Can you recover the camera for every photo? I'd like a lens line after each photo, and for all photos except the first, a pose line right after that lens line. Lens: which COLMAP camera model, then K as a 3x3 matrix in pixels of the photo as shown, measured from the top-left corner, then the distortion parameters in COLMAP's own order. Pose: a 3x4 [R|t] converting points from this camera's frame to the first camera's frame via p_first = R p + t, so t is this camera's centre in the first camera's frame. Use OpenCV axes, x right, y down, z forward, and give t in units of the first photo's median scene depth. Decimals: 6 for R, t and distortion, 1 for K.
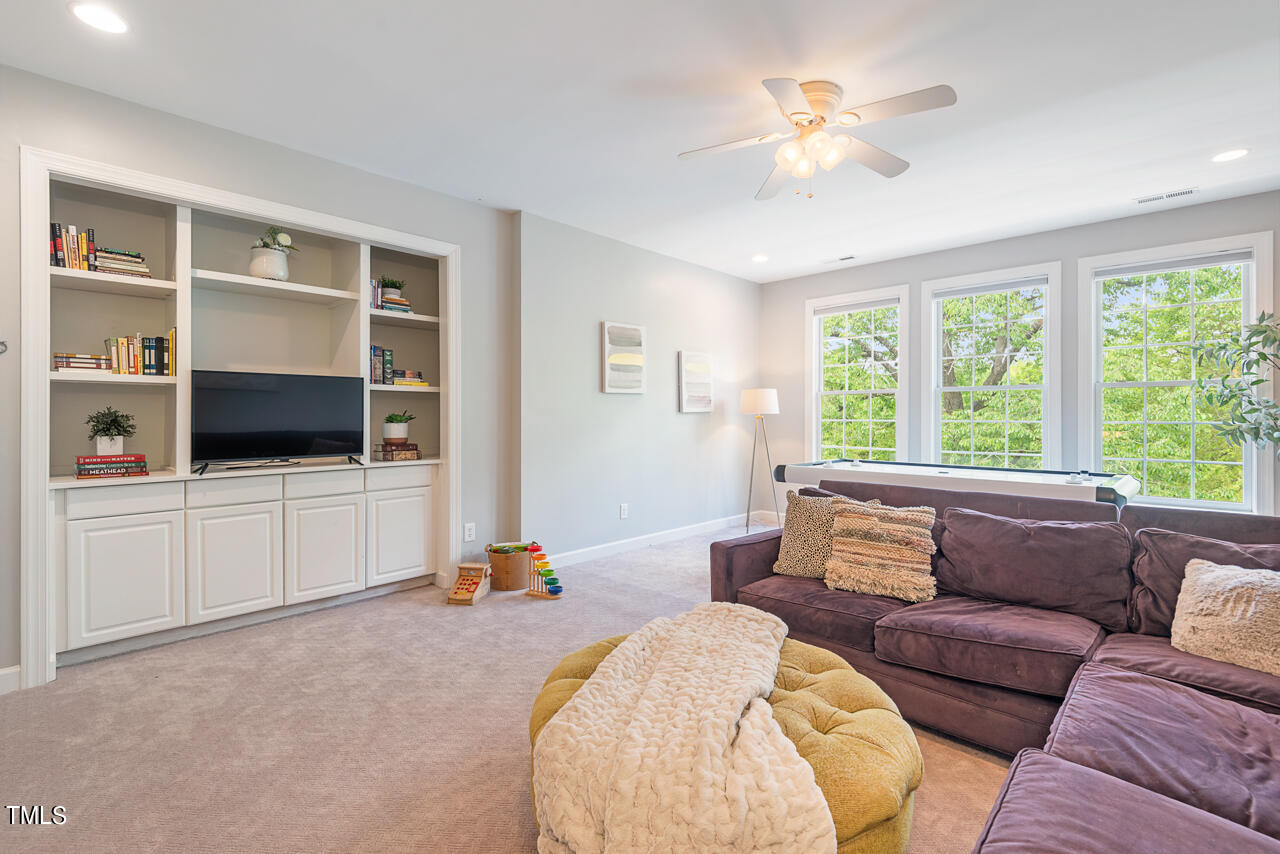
lens RADIAL K [[579.2, 0, 639.1], [0, 579.2, 417.7], [0, 0, 1]] dist [0.024887, -0.013283]
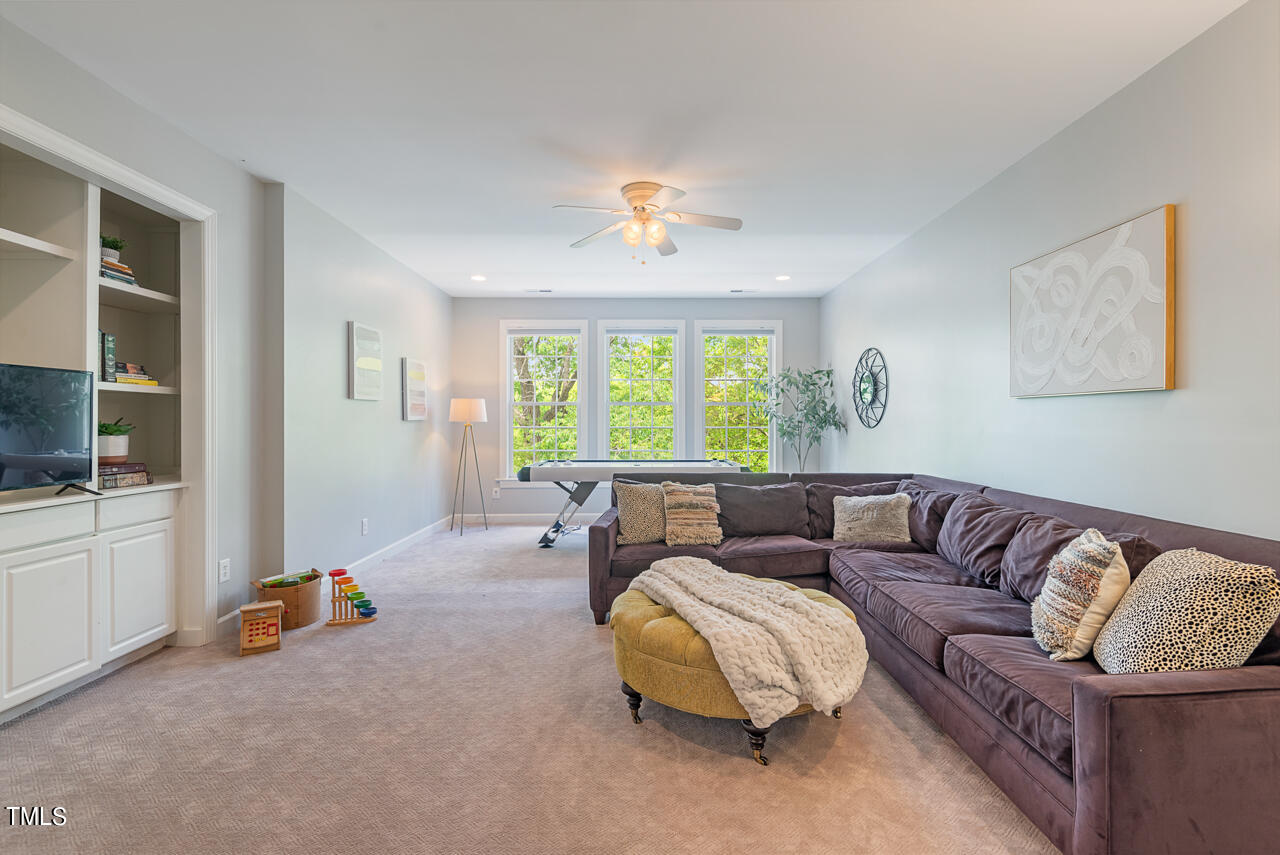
lens RADIAL K [[577.3, 0, 643.5], [0, 577.3, 422.4], [0, 0, 1]] dist [0.040158, -0.025402]
pose [[0.720225, -0.000428, 0.693740, -0.465505], [0.003472, 0.999990, -0.002987, -0.002509], [-0.693732, 0.004560, 0.720219, 0.018949]]
